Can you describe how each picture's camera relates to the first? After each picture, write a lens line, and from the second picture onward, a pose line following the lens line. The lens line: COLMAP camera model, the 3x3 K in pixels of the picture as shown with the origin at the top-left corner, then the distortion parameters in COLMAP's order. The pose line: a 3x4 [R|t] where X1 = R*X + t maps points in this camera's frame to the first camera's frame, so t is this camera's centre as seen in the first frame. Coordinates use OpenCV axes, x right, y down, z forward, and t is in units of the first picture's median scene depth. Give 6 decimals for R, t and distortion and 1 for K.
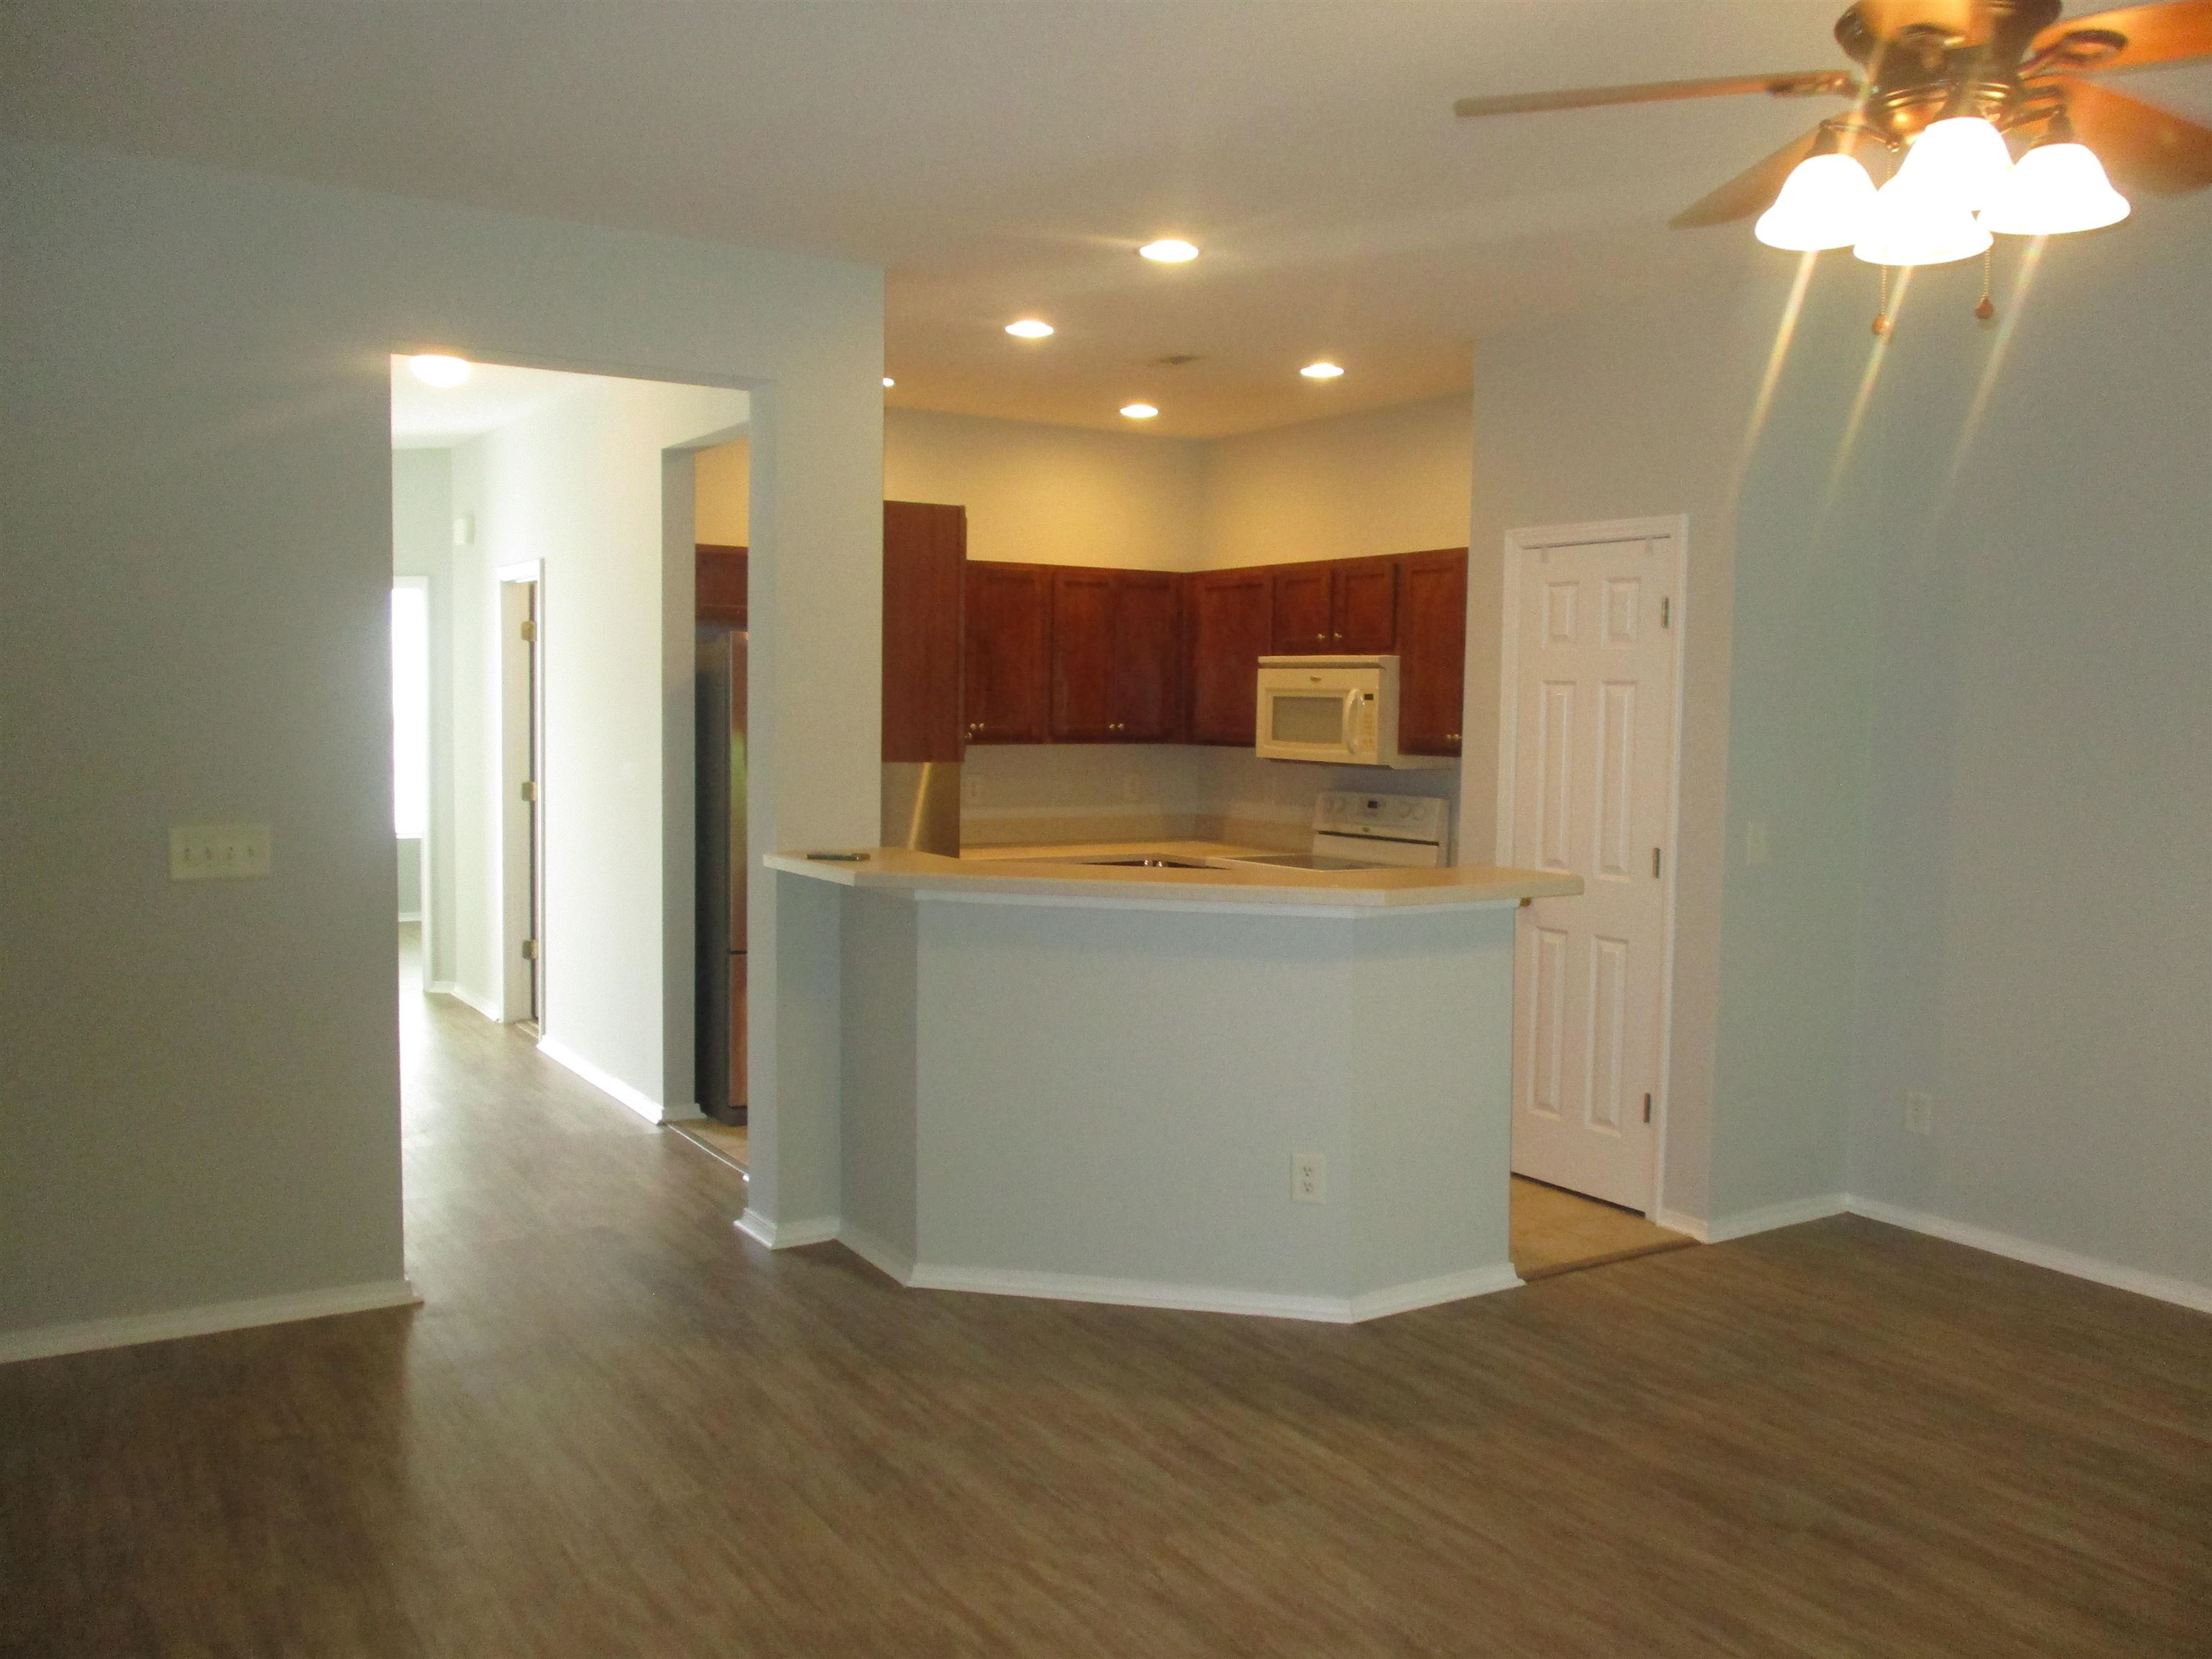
lens RADIAL K [[1855.4, 0, 1100.6], [0, 1855.4, 816.4], [0, 0, 1]] dist [0.007745, -0.008580]
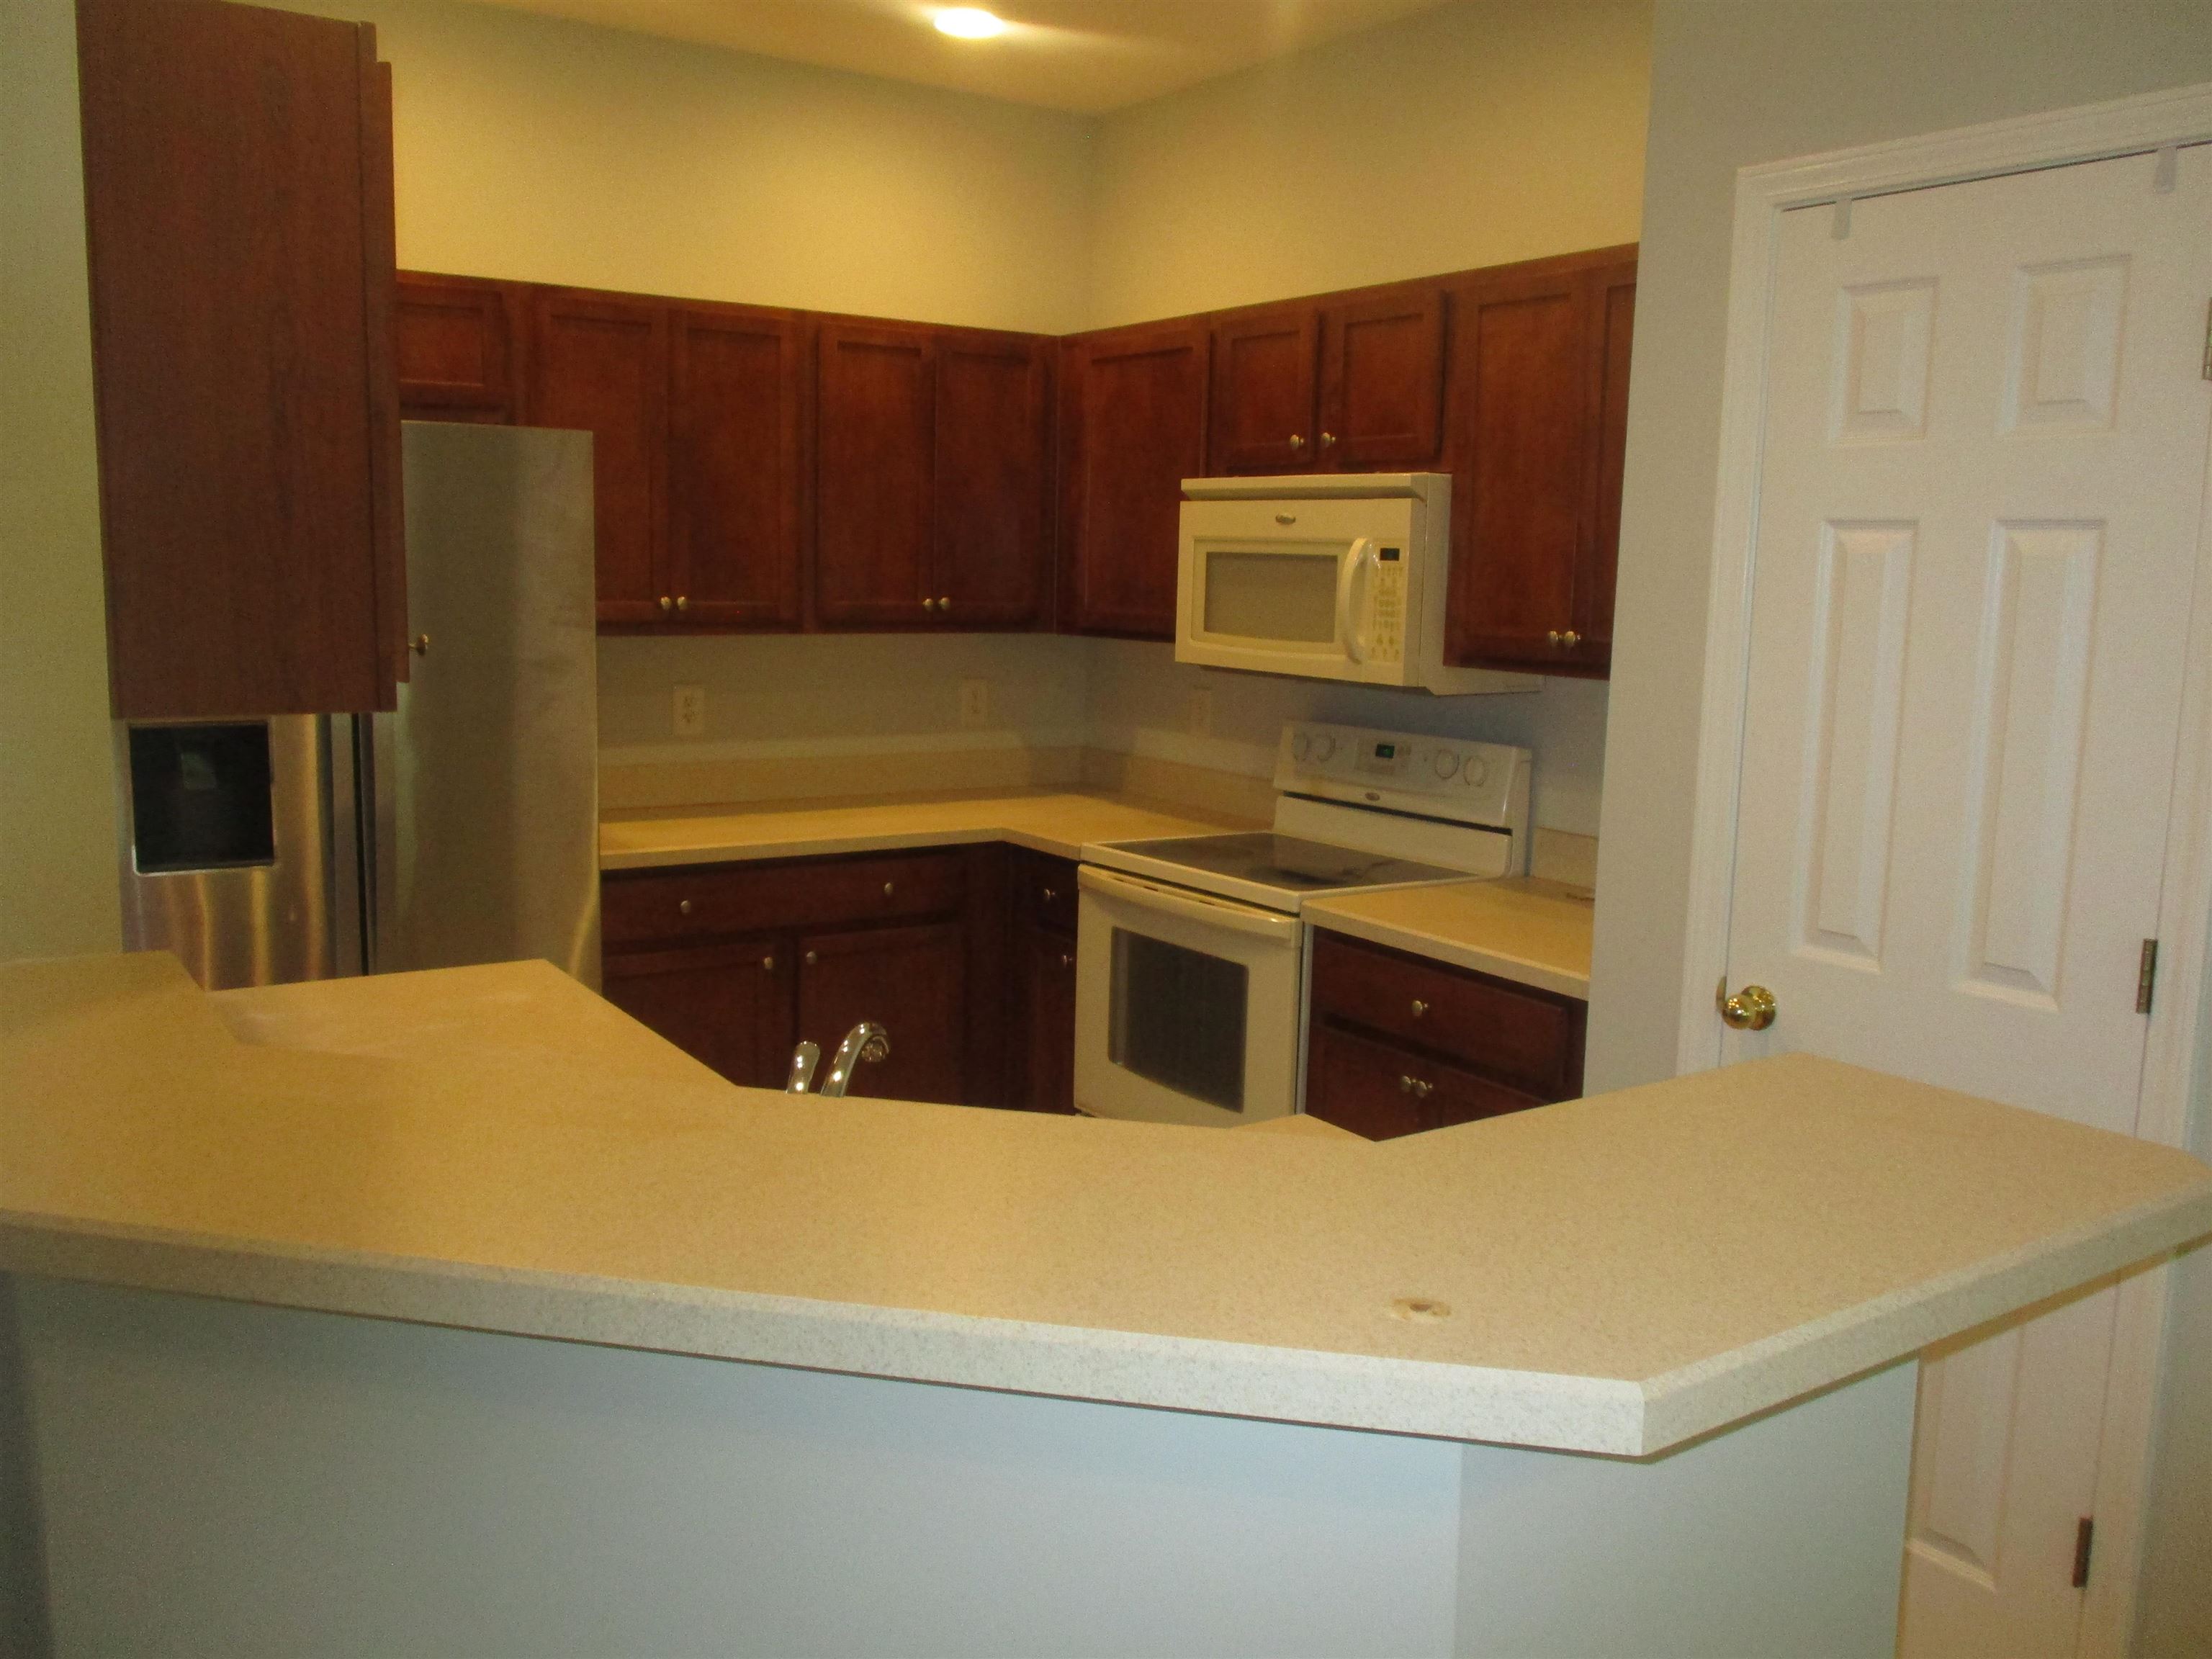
lens RADIAL K [[1855.4, 0, 1112.6], [0, 1855.4, 833.8], [0, 0, 1]] dist [0.007745, -0.008580]
pose [[0.999246, 0.002048, 0.038781, 0.044967], [-0.005348, 0.996351, 0.085186, -0.028870], [-0.038465, -0.085329, 0.995610, 0.457136]]
